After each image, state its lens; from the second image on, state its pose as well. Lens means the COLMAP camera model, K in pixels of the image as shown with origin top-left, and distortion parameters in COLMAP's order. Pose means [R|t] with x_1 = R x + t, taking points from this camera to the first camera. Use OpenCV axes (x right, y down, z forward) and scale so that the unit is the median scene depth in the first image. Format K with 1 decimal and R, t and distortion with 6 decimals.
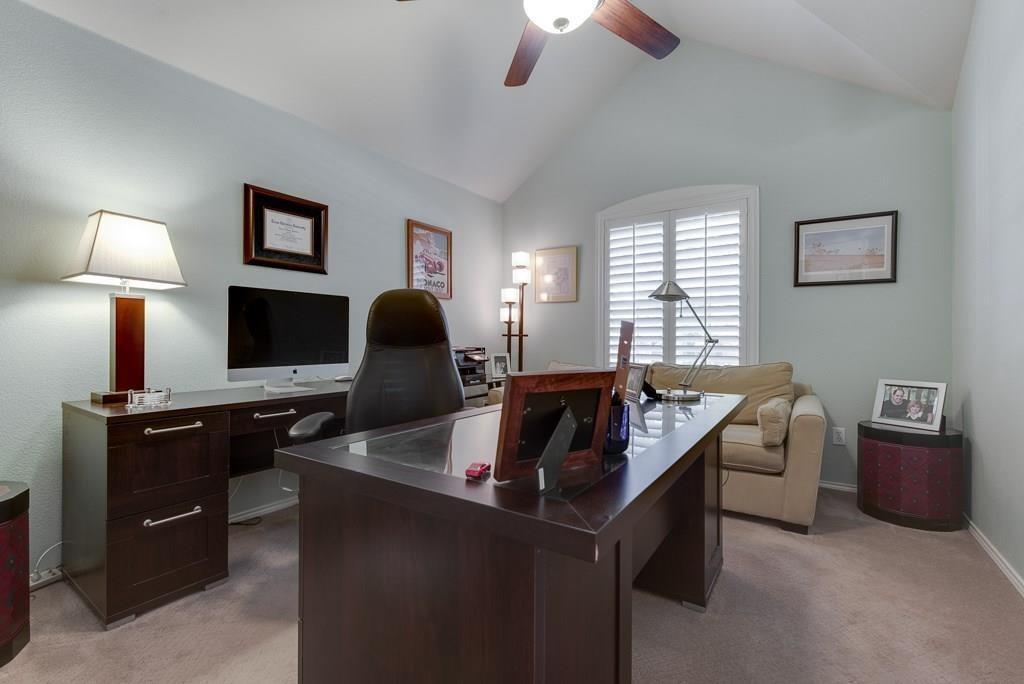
lens RADIAL K [[448.6, 0, 511.5], [0, 448.6, 340.3], [0, 0, 1]] dist [0.000021, 0.000003]
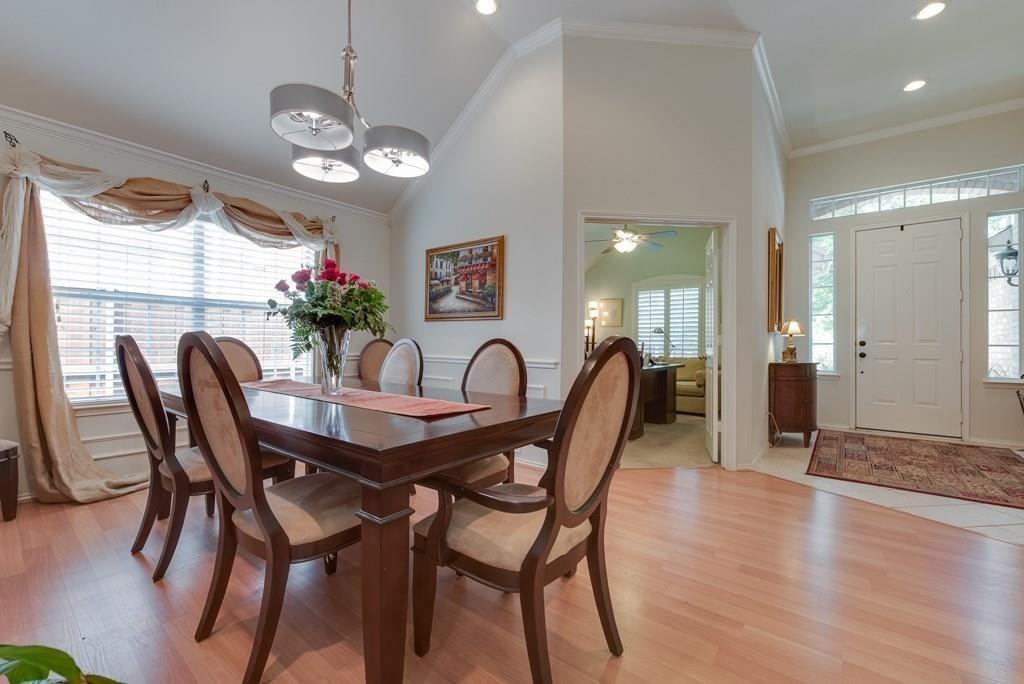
lens RADIAL K [[424.8, 0, 511.8], [0, 424.8, 343.3], [0, 0, 1]] dist [0.008090, -0.002387]
pose [[0.997495, 0.010937, -0.069885, -0.211898], [-0.011076, 0.999937, -0.001604, -0.002493], [0.069864, 0.002374, 0.997554, -0.936300]]
